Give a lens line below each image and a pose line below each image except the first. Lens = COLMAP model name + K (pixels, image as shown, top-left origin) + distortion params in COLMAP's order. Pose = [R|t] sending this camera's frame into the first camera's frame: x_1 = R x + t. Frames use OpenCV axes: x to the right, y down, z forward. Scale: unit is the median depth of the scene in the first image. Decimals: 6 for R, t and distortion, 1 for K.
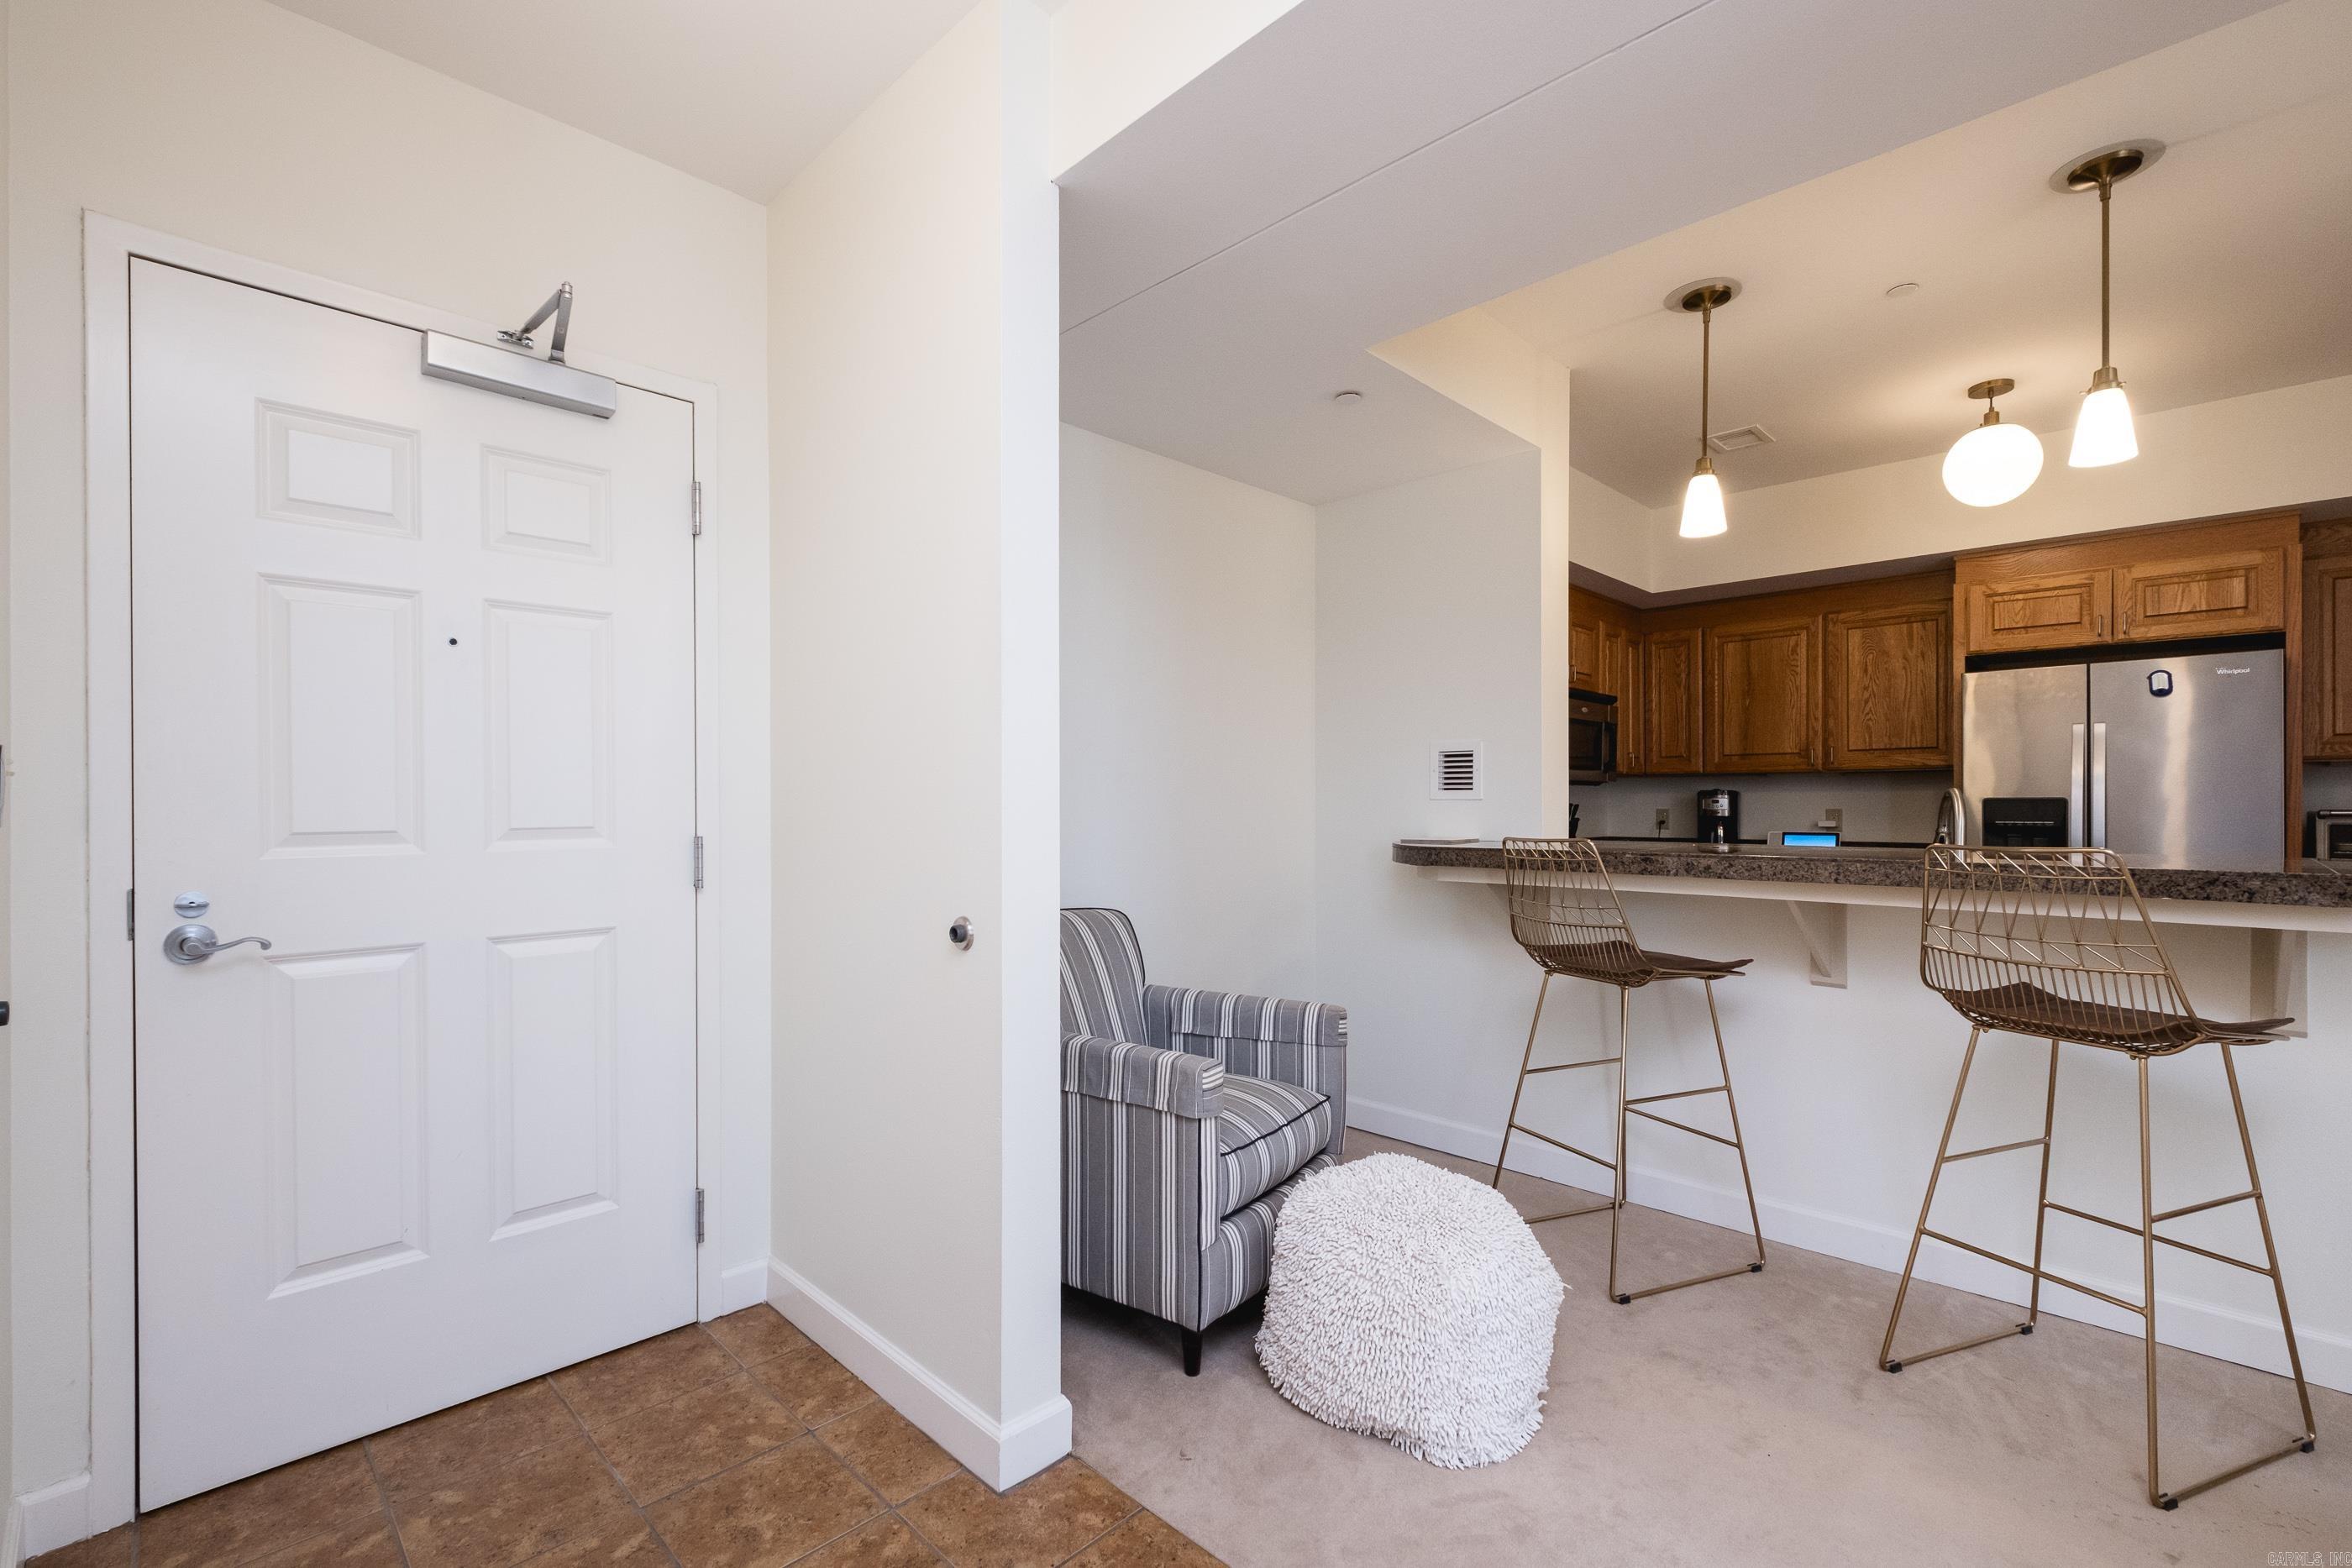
lens RADIAL K [[1033.4, 0, 1169.5], [0, 1033.4, 805.2], [0, 0, 1]] dist [0.007012, -0.005402]
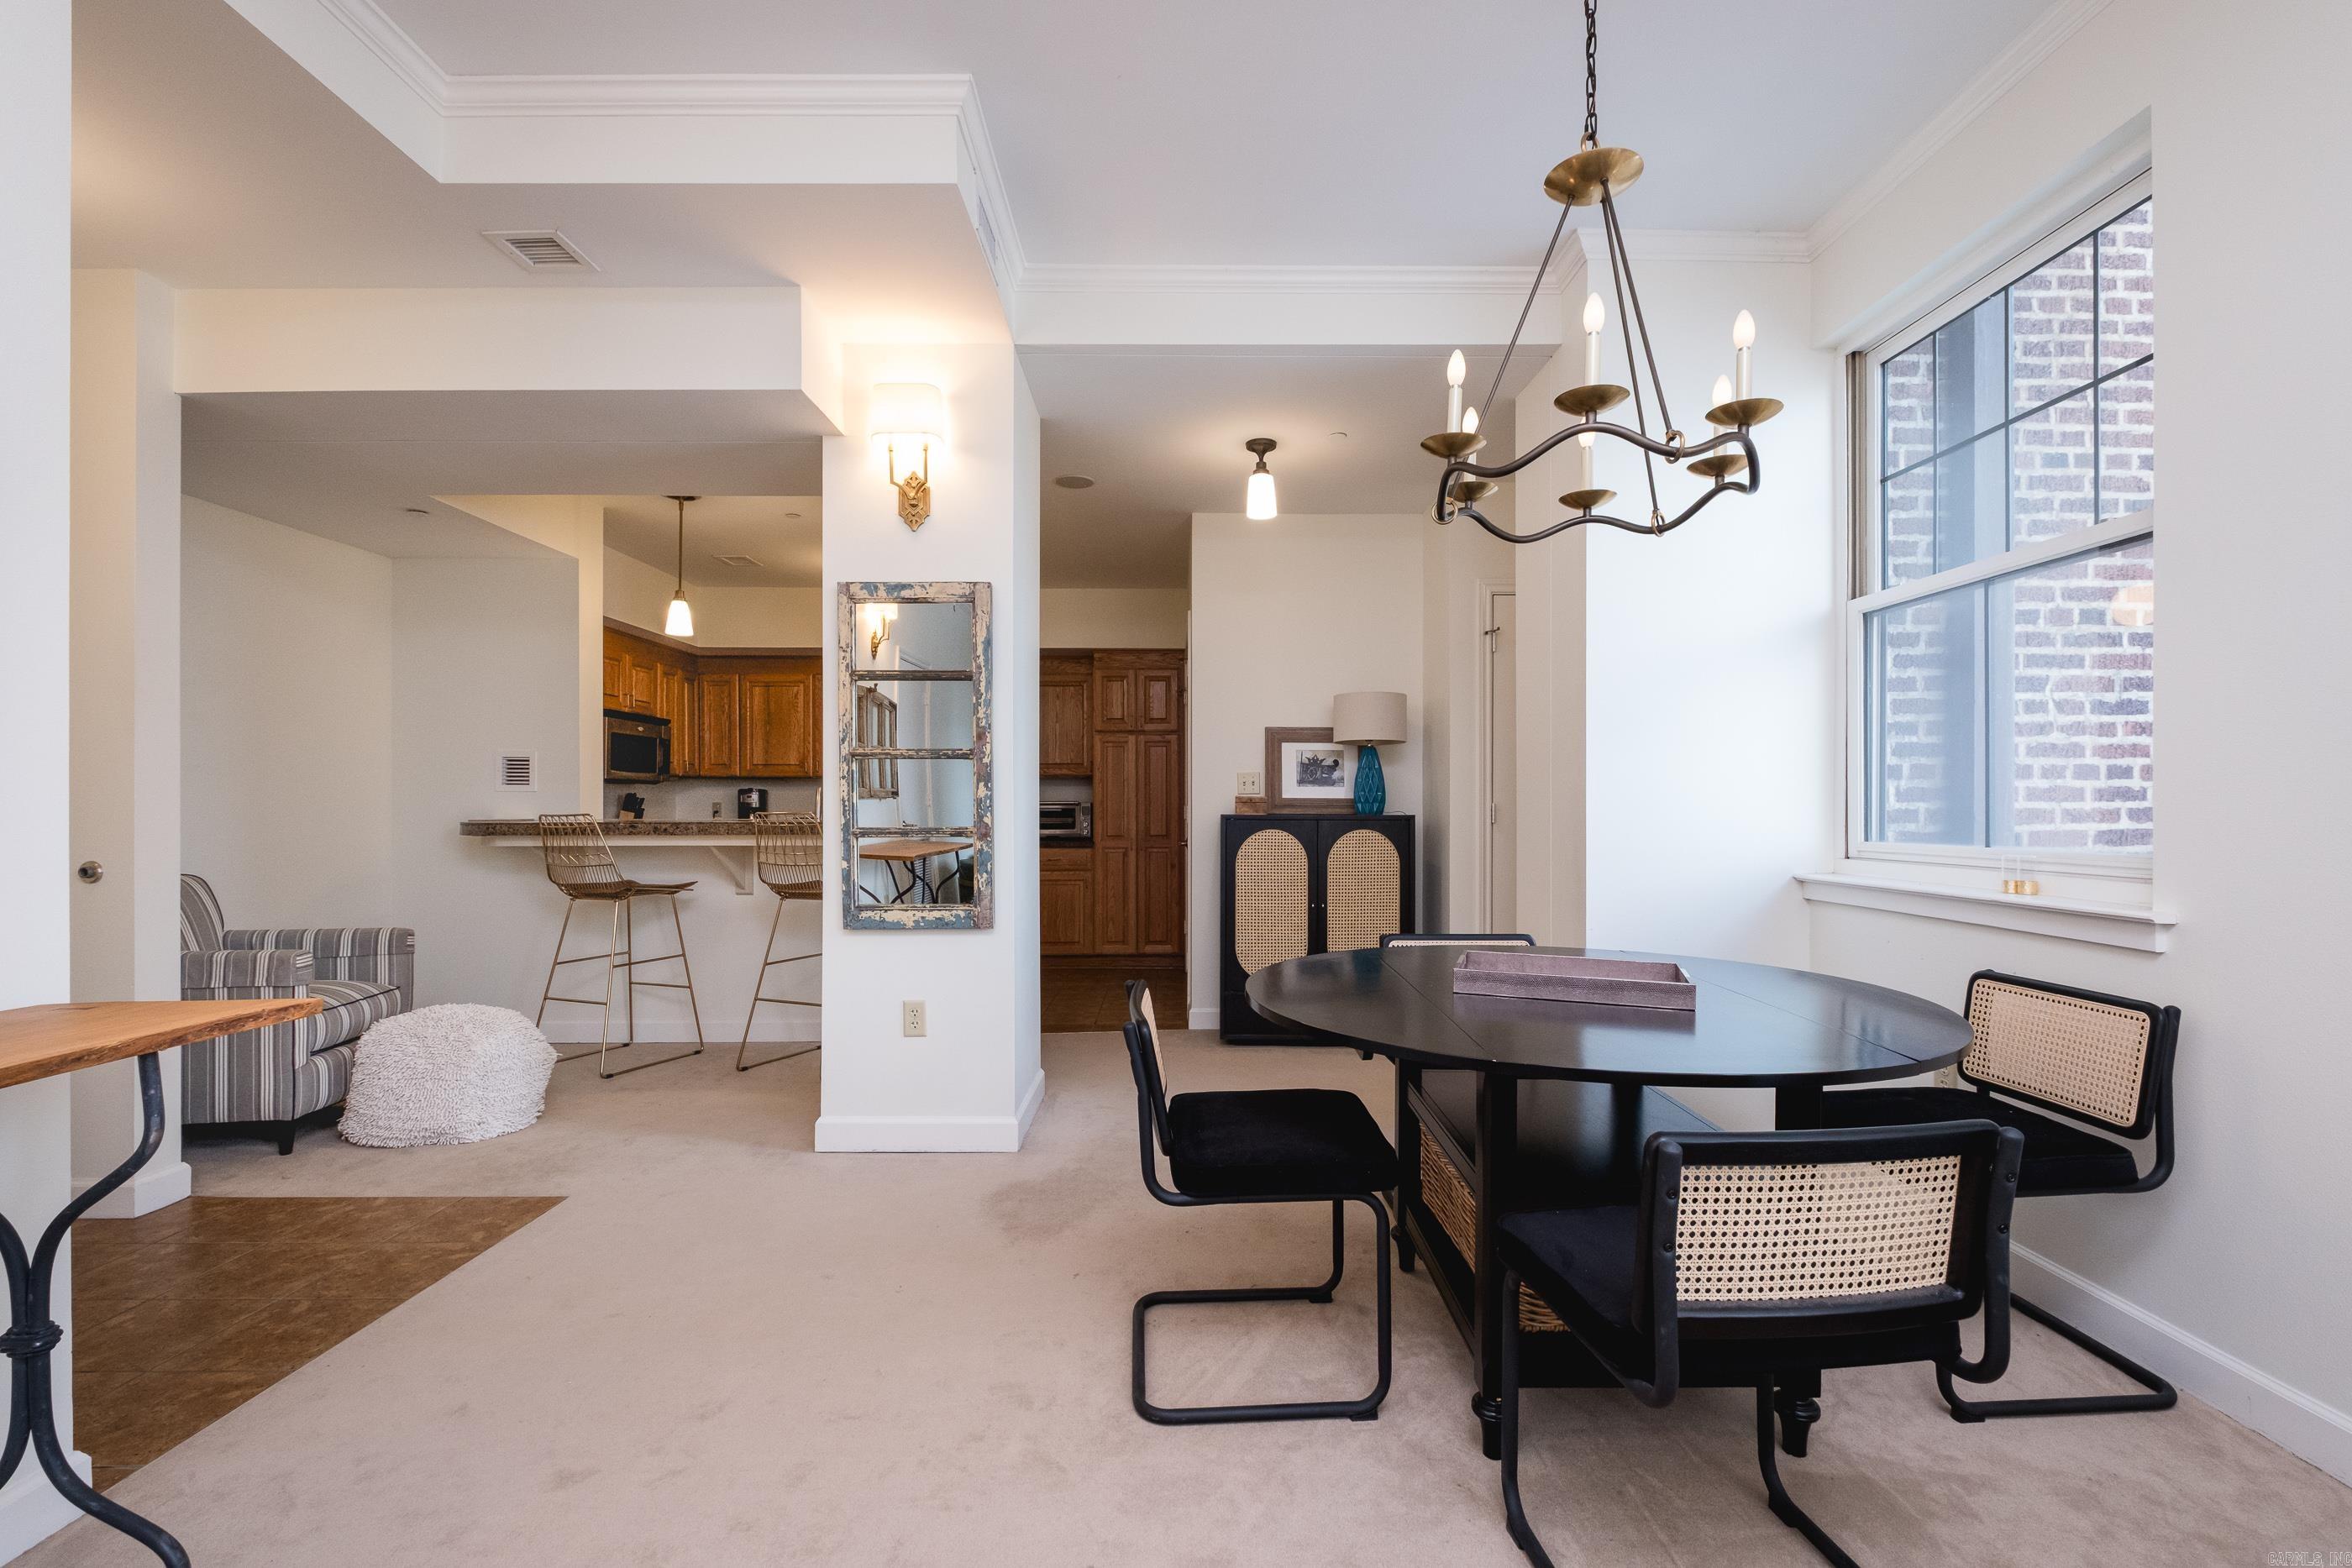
lens RADIAL K [[1033.4, 0, 1203.3], [0, 1033.4, 804.9], [0, 0, 1]] dist [0.007012, -0.005402]
pose [[0.704089, 0.000072, 0.710112, -0.091264], [0.001180, 0.999998, -0.001272, 0.020658], [-0.710111, 0.001733, 0.704088, -0.878586]]
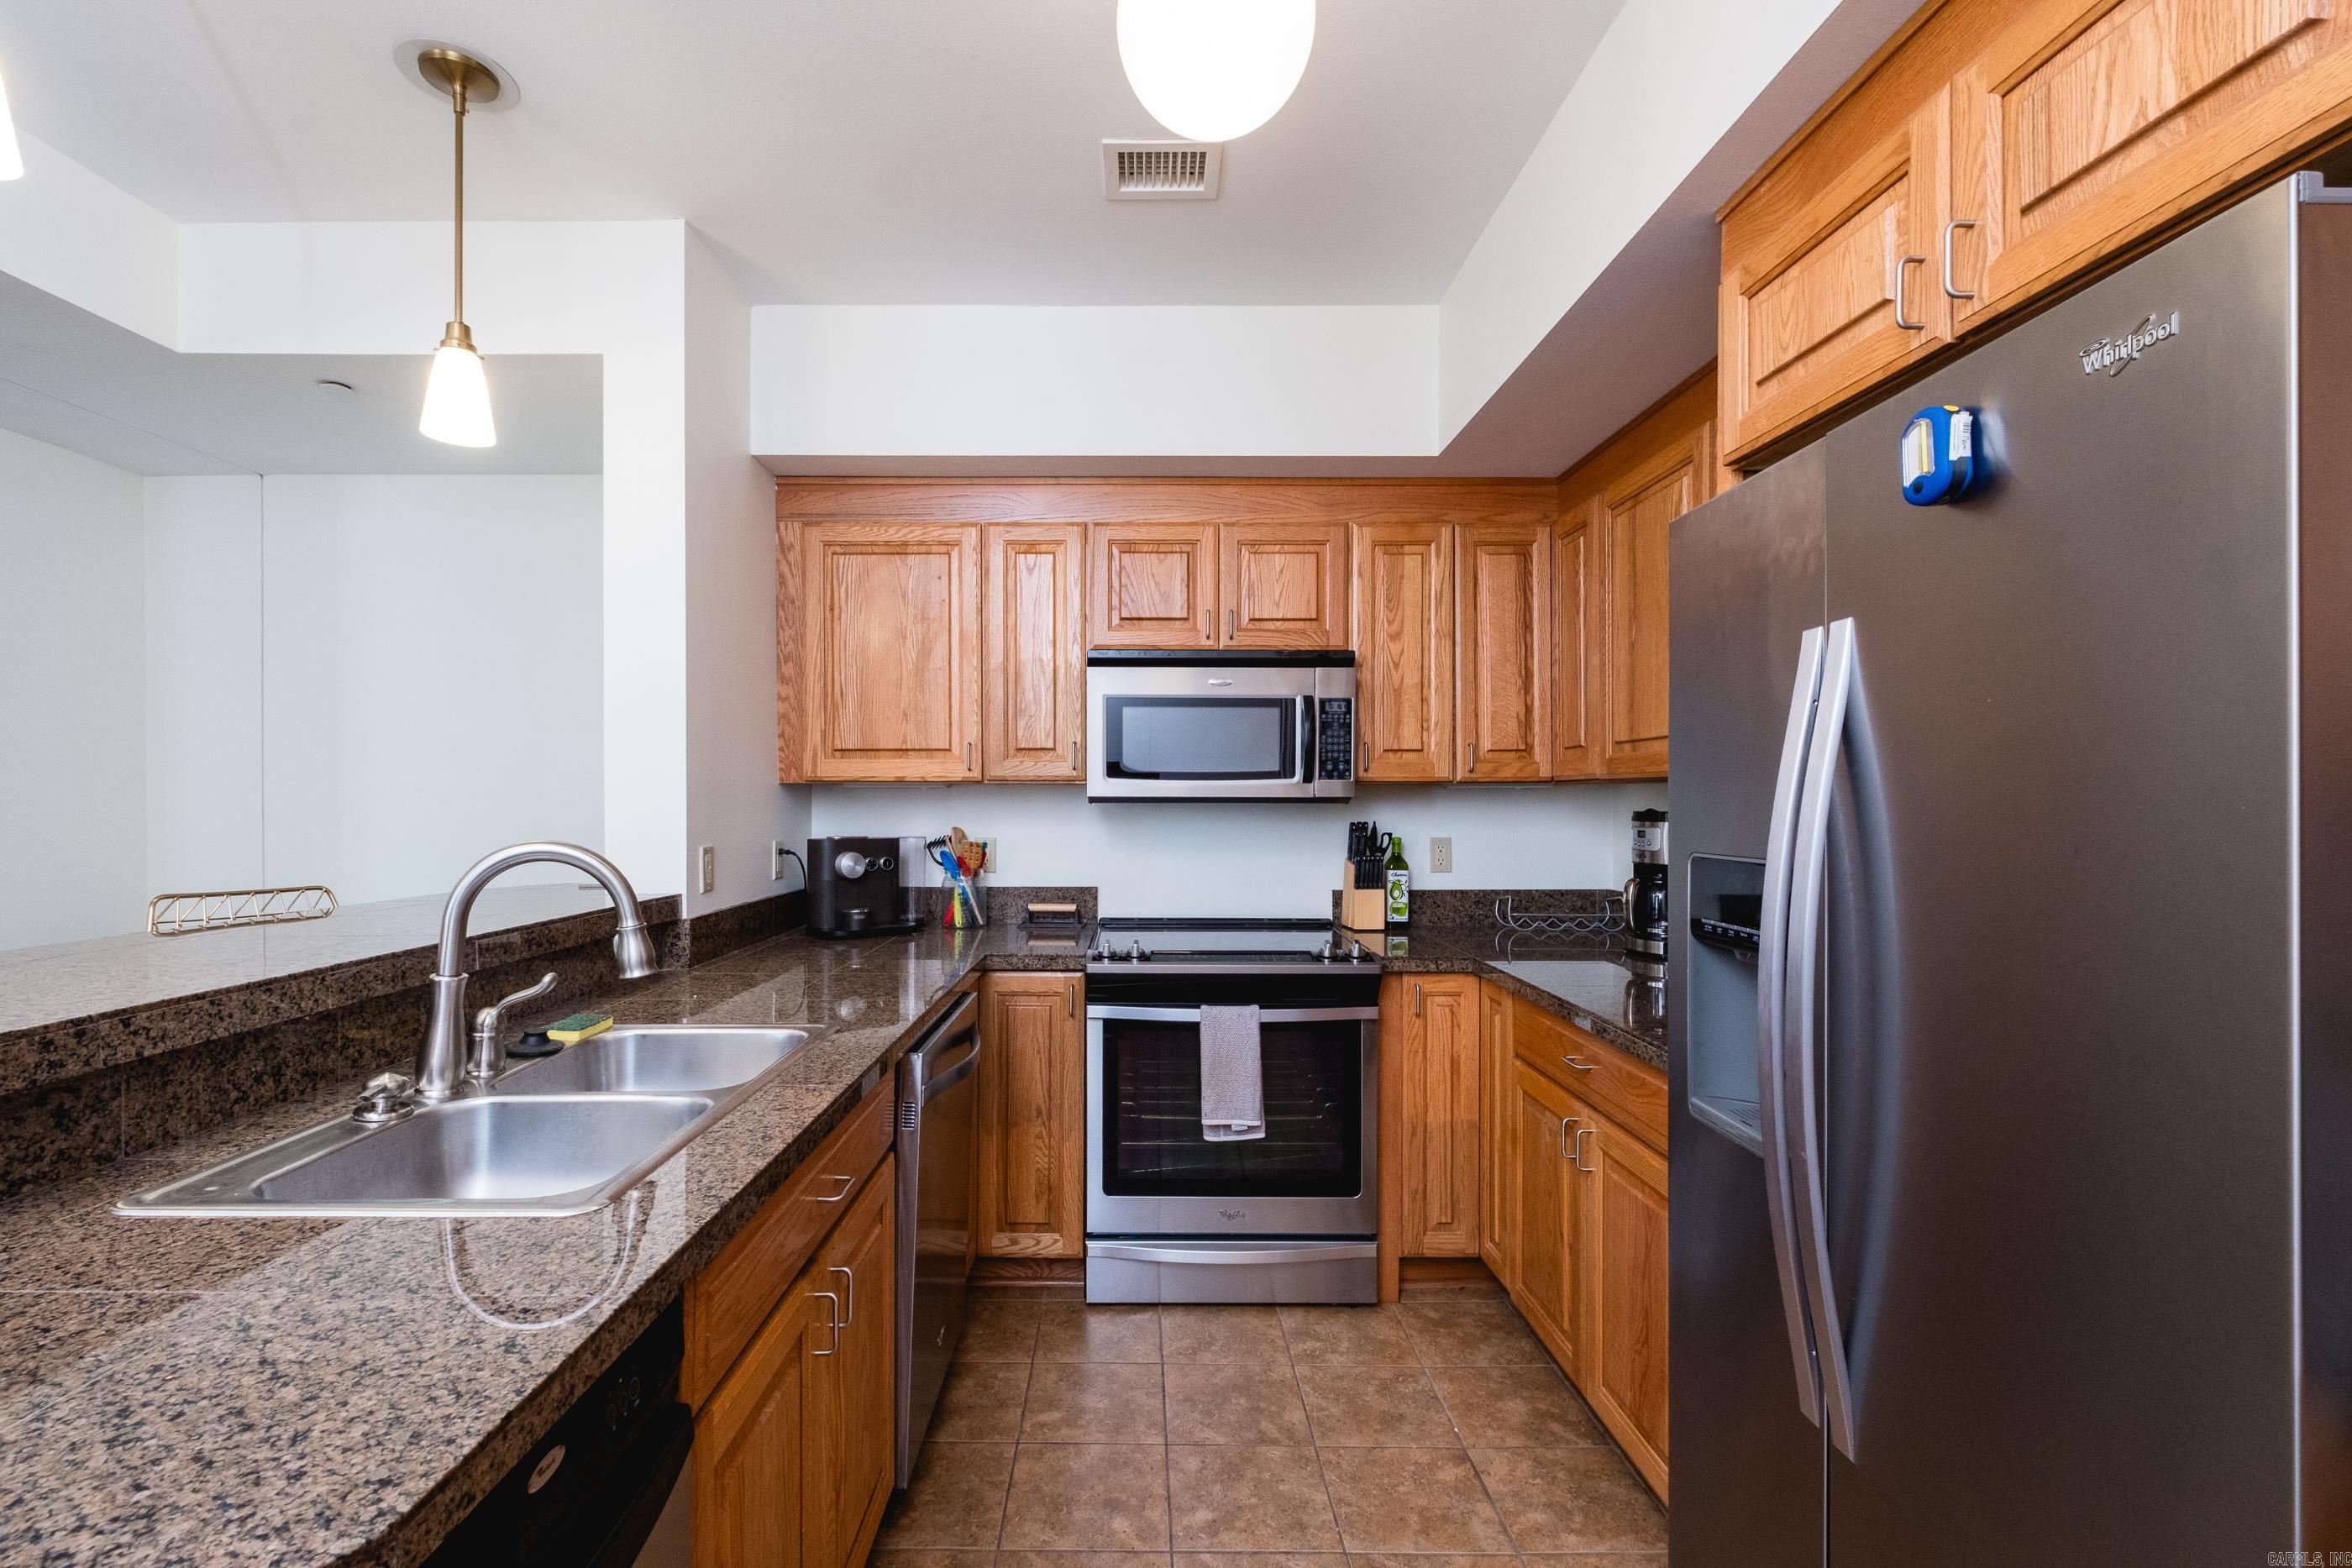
lens RADIAL K [[1033.4, 0, 1148.4], [0, 1033.4, 802.0], [0, 0, 1]] dist [0.007012, -0.005402]
pose [[0.692708, 0.003844, -0.721208, 1.400818], [-0.003586, 0.999992, 0.001885, -0.036501], [0.721210, 0.001281, 0.692716, 0.920026]]
